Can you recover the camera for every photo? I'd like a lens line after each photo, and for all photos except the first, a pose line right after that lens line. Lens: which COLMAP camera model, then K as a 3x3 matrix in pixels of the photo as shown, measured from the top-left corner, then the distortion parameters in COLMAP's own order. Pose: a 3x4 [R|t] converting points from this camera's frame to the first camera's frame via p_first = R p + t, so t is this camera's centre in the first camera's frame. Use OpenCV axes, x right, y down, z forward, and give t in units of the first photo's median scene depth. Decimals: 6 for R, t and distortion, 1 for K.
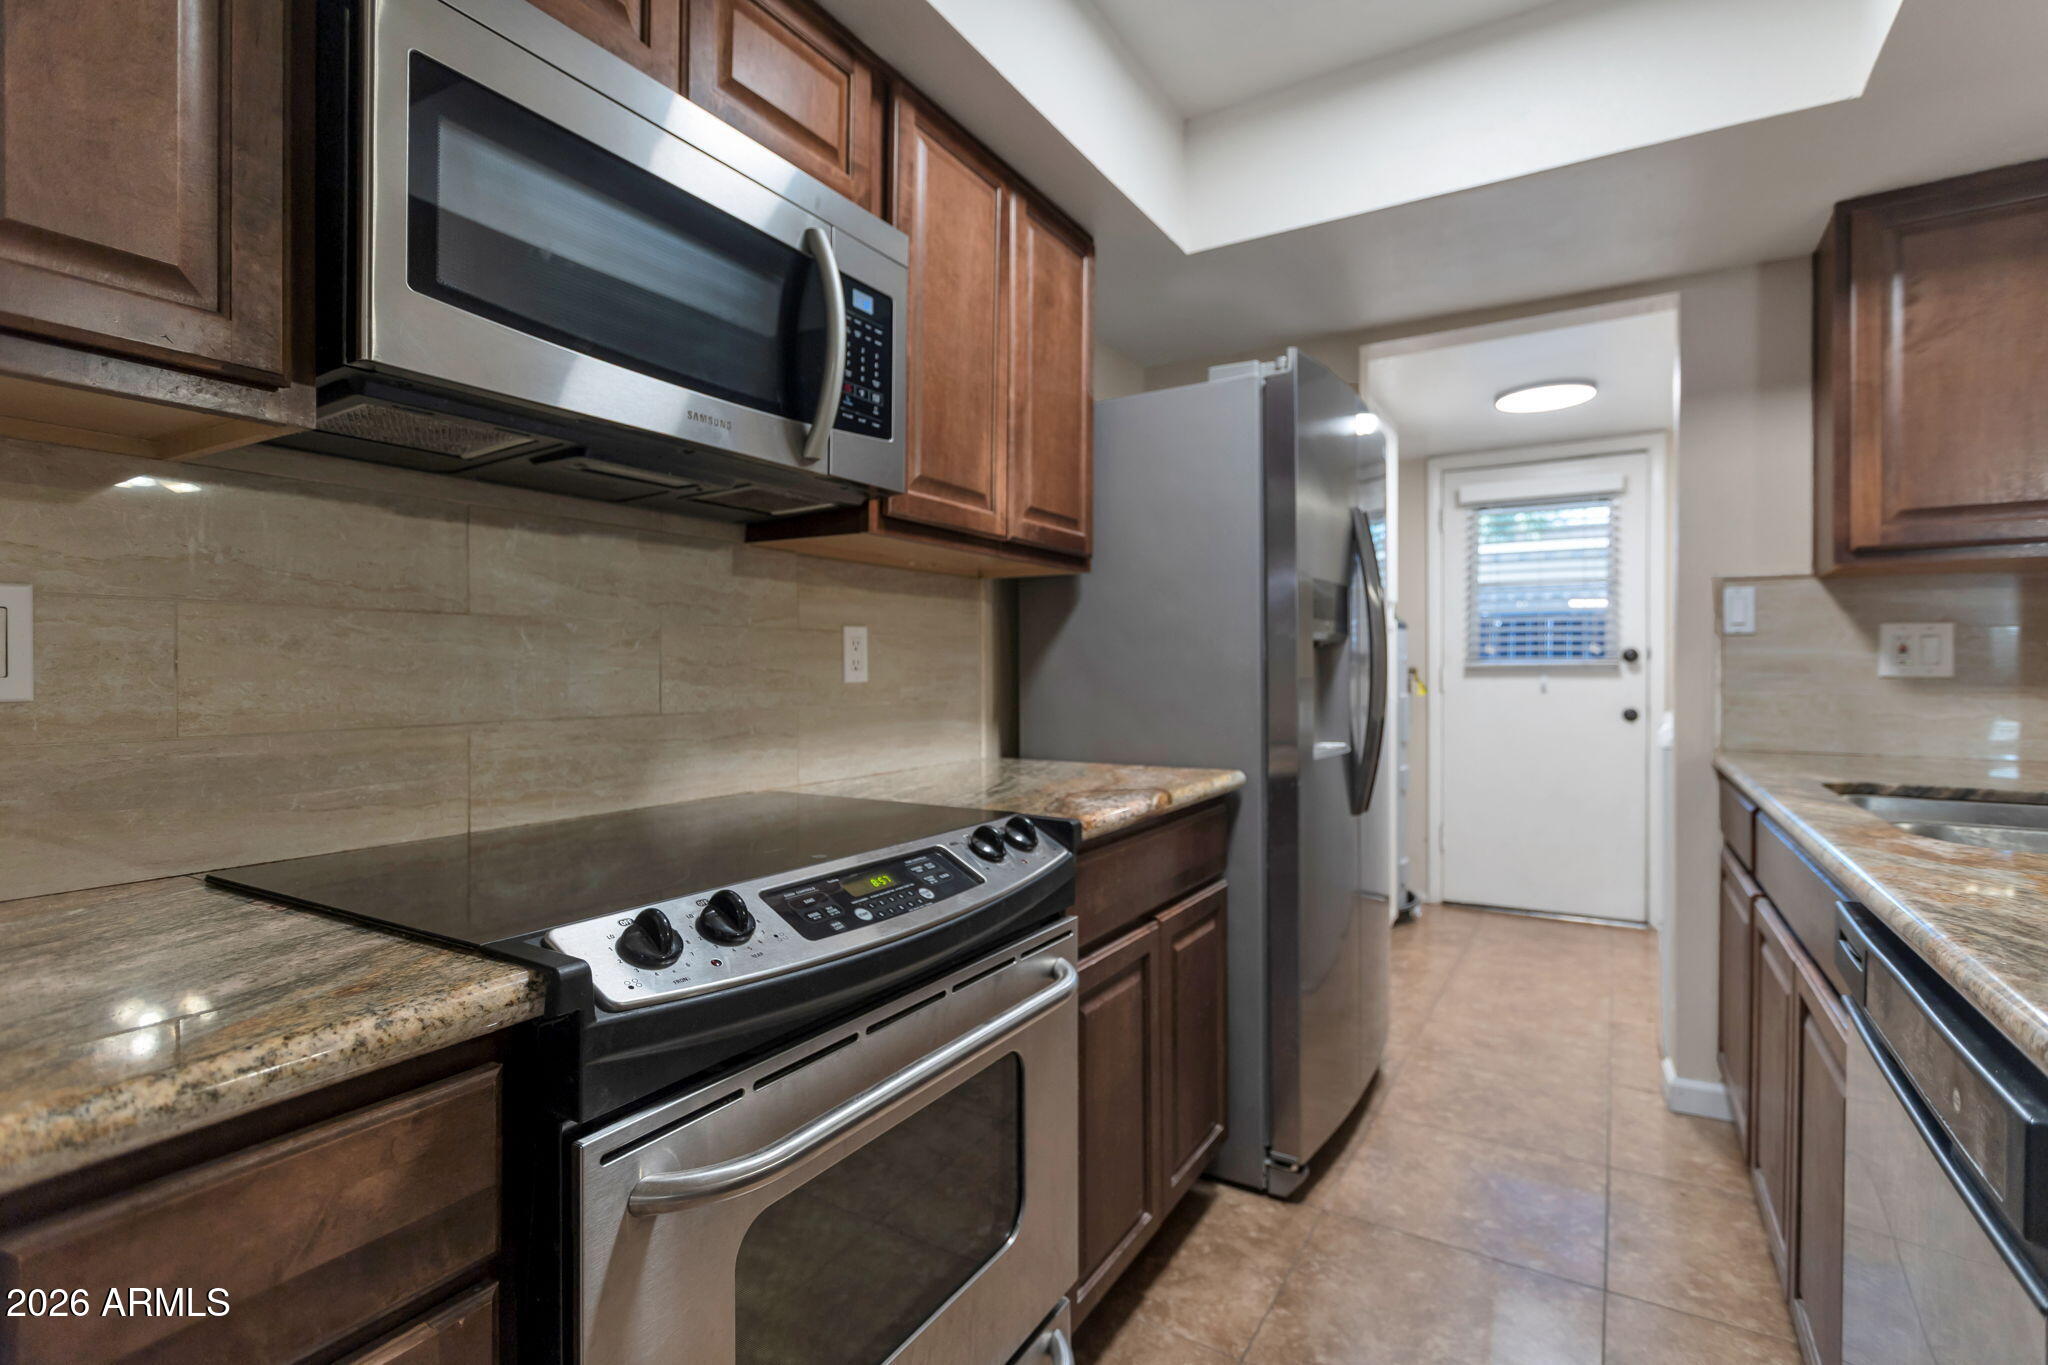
lens RADIAL K [[970.5, 0, 1029.2], [0, 970.5, 674.7], [0, 0, 1]] dist [0.001976, 0.001139]
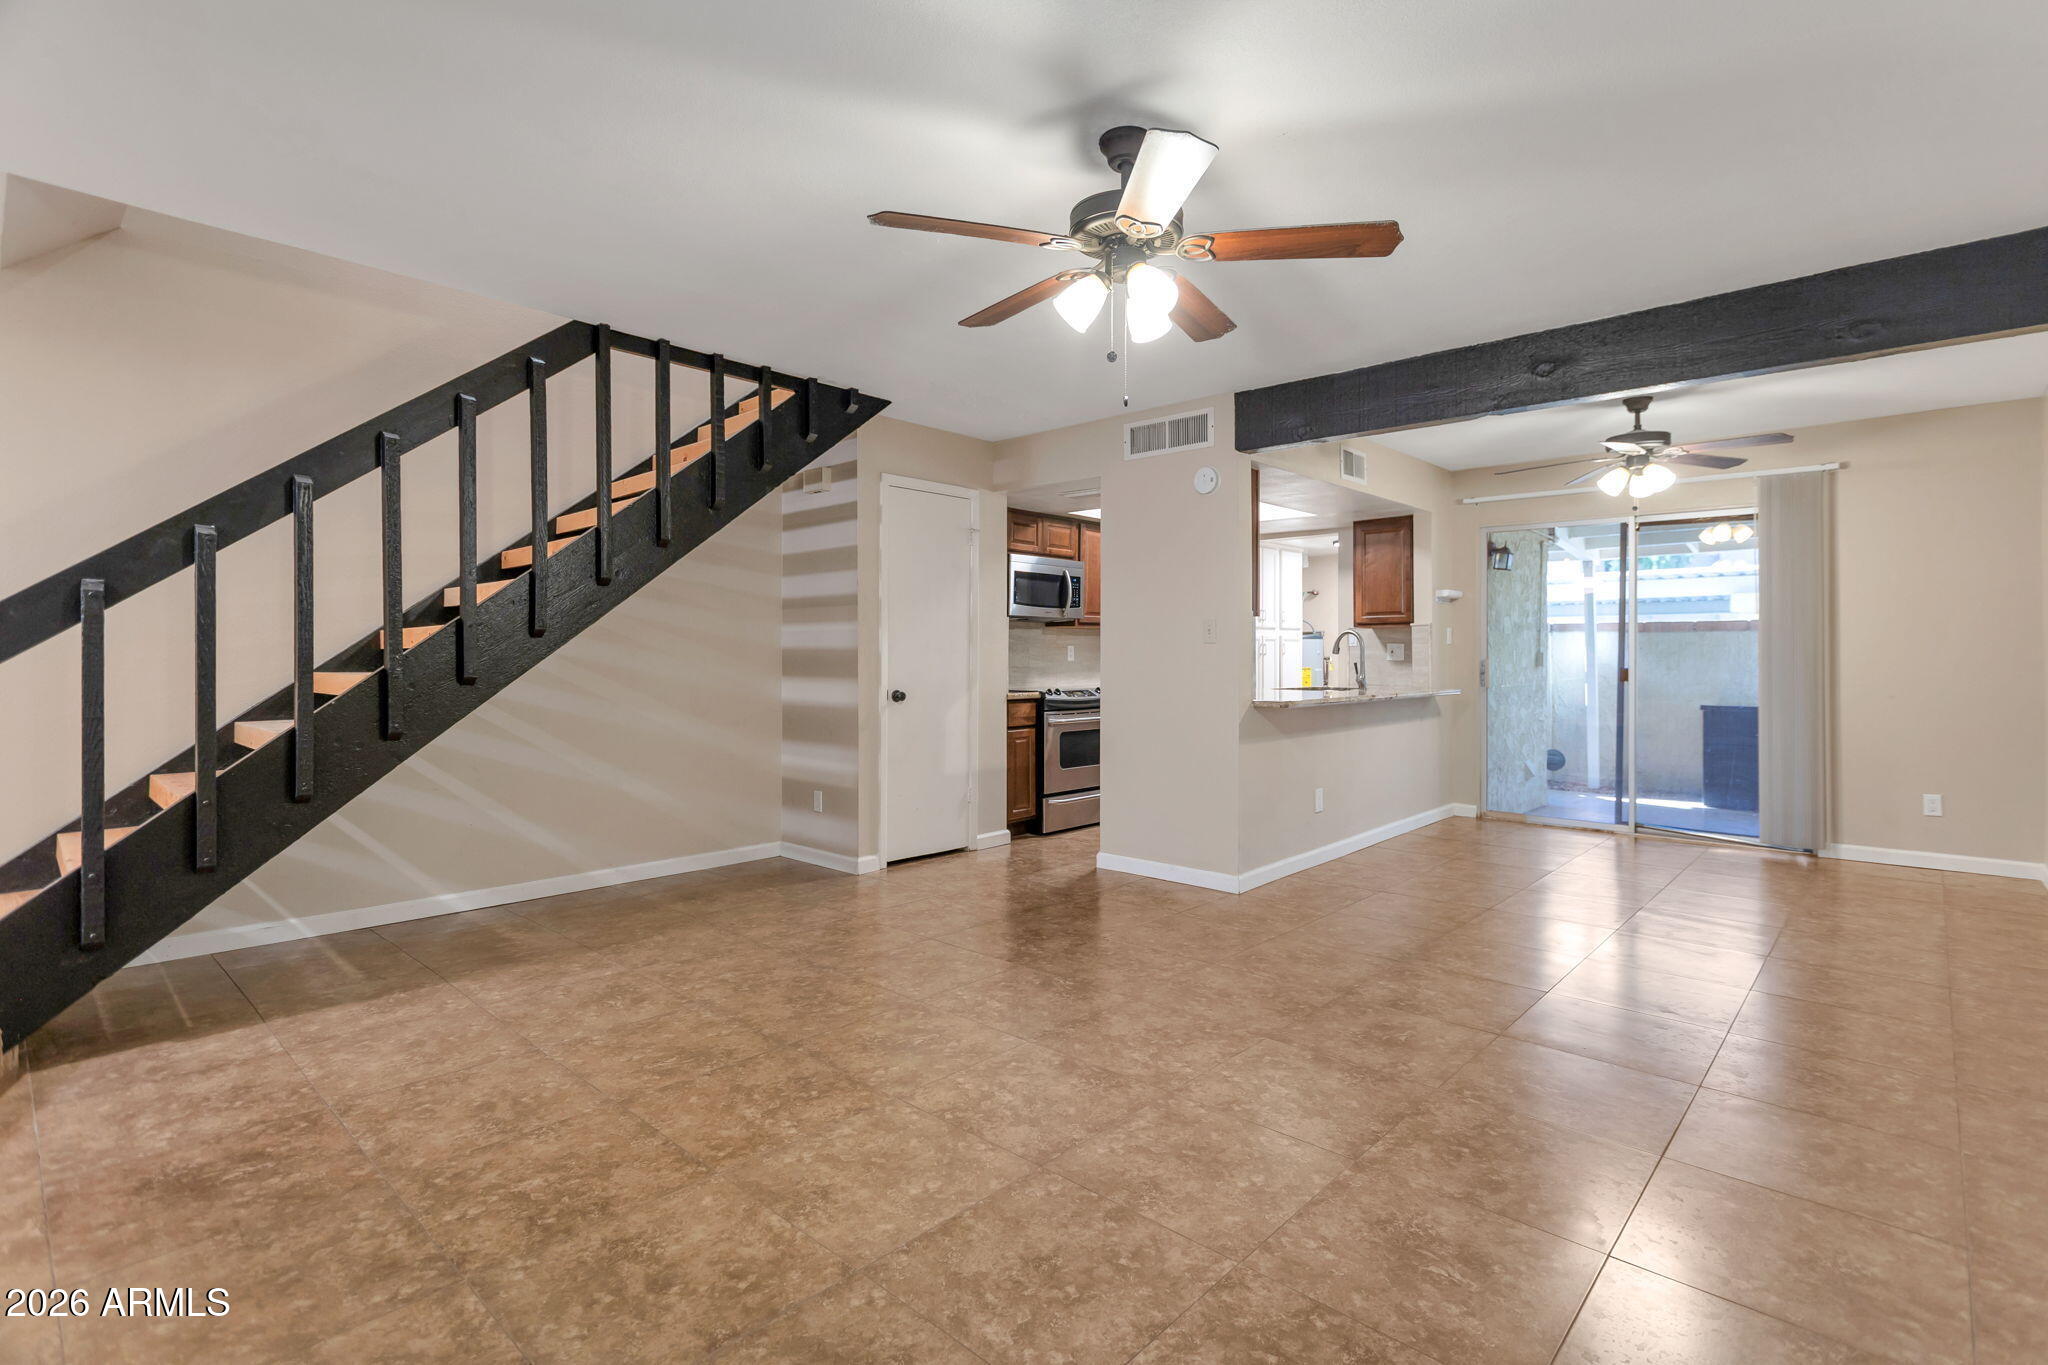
lens RADIAL K [[970.5, 0, 1025.7], [0, 970.5, 663.3], [0, 0, 1]] dist [0.001976, 0.001139]
pose [[0.980861, 0.003685, -0.194676, 0.393357], [-0.003516, 0.999993, 0.001214, 0.014442], [0.194679, -0.000507, 0.980867, -2.802125]]
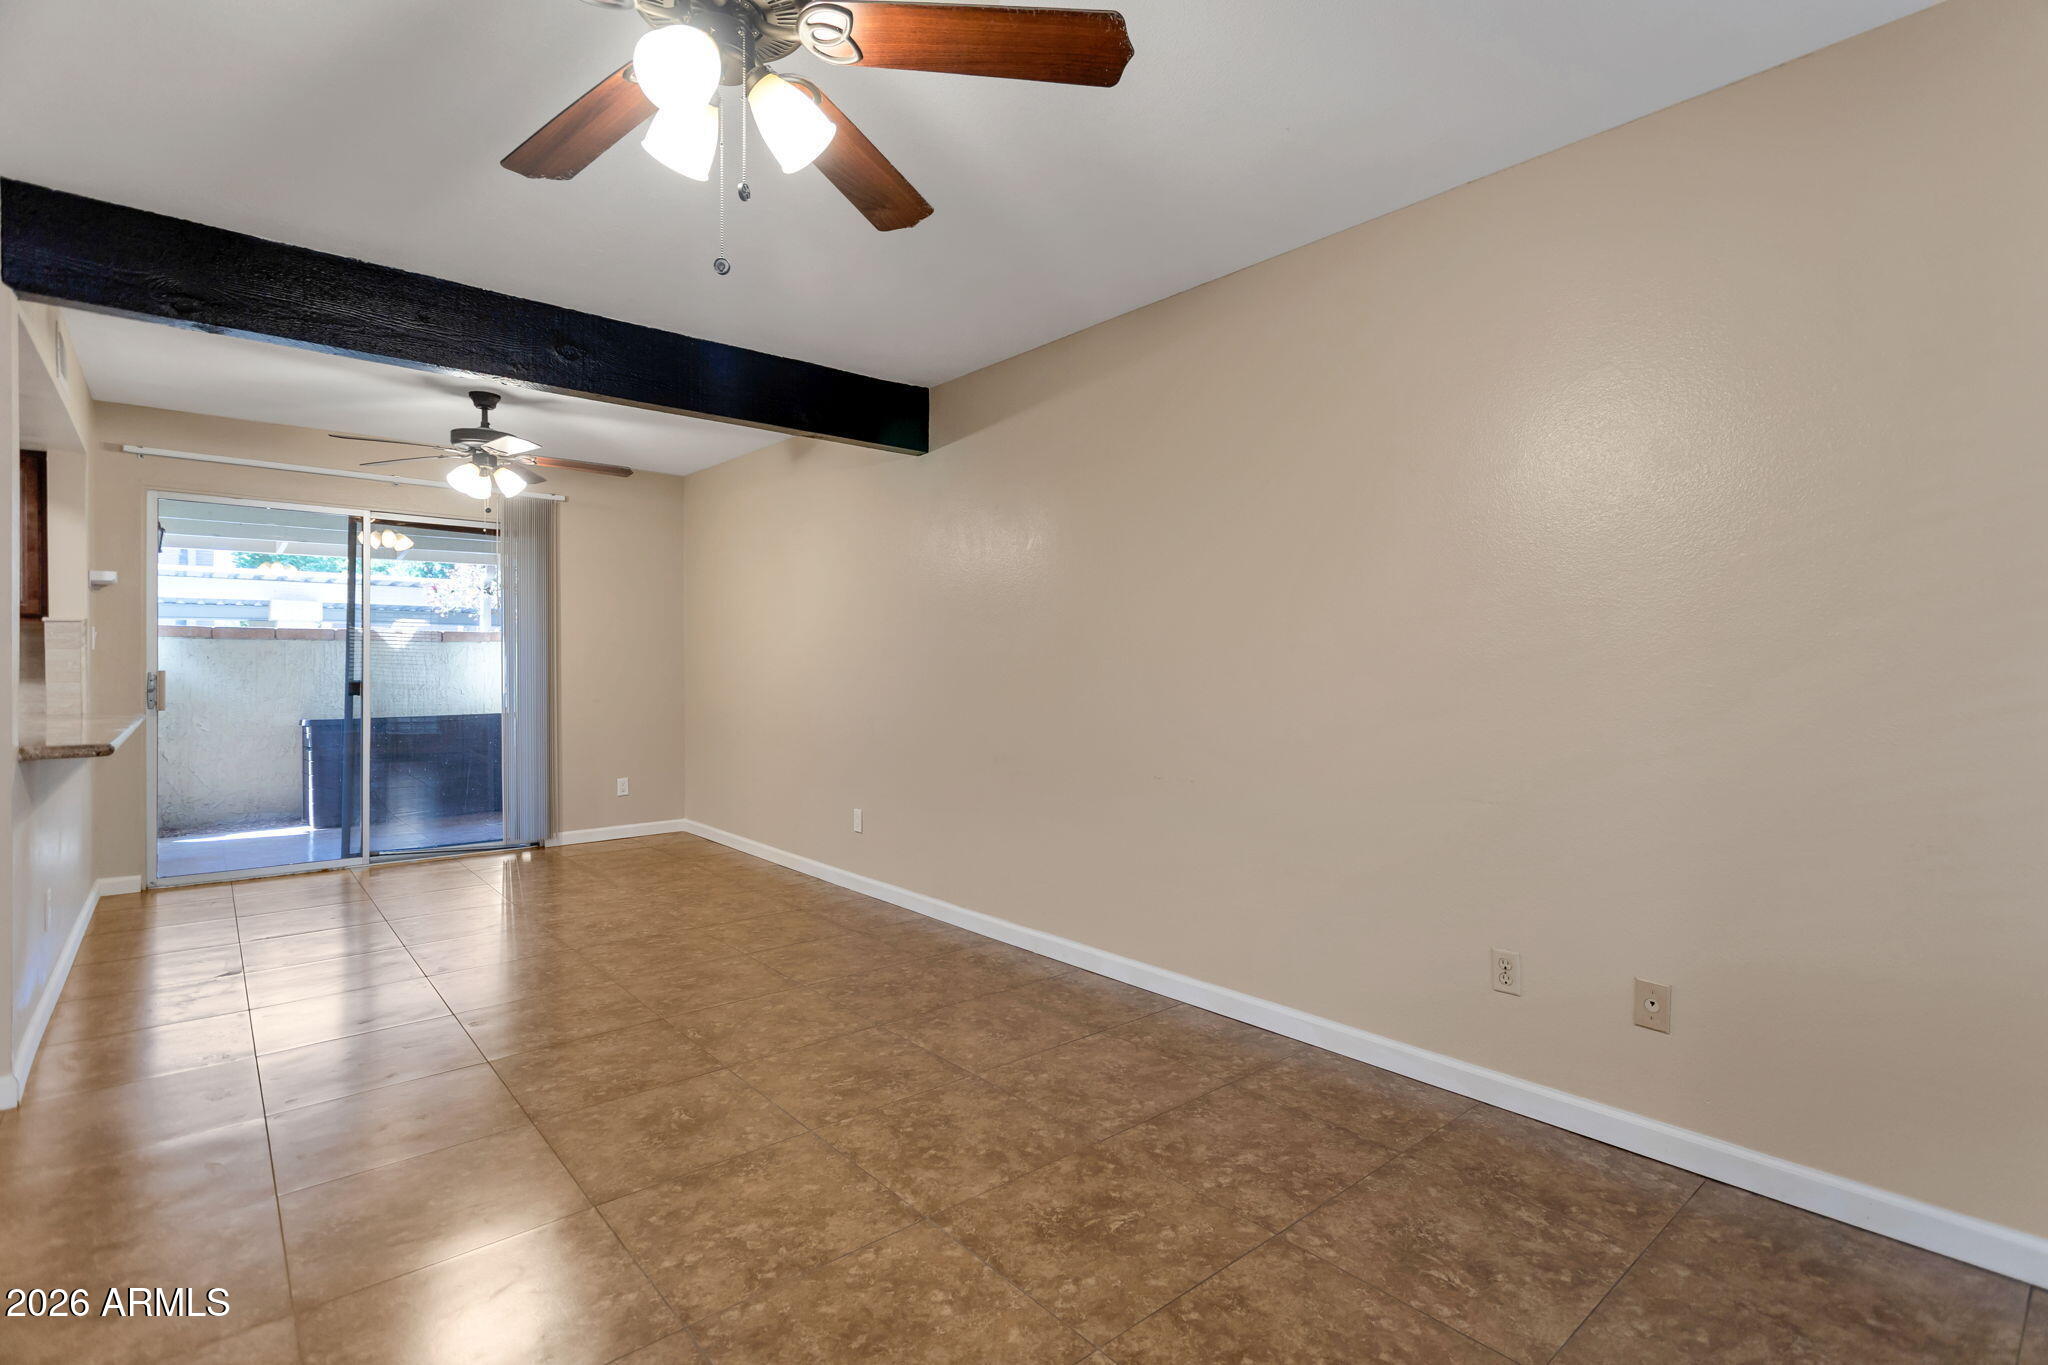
lens RADIAL K [[970.5, 0, 1036.6], [0, 970.5, 679.4], [0, 0, 1]] dist [0.001976, 0.001139]
pose [[0.297026, -0.011680, 0.954798, -0.439327], [0.008084, 0.999920, 0.009717, 0.010548], [-0.954835, 0.004832, 0.297097, -1.995230]]
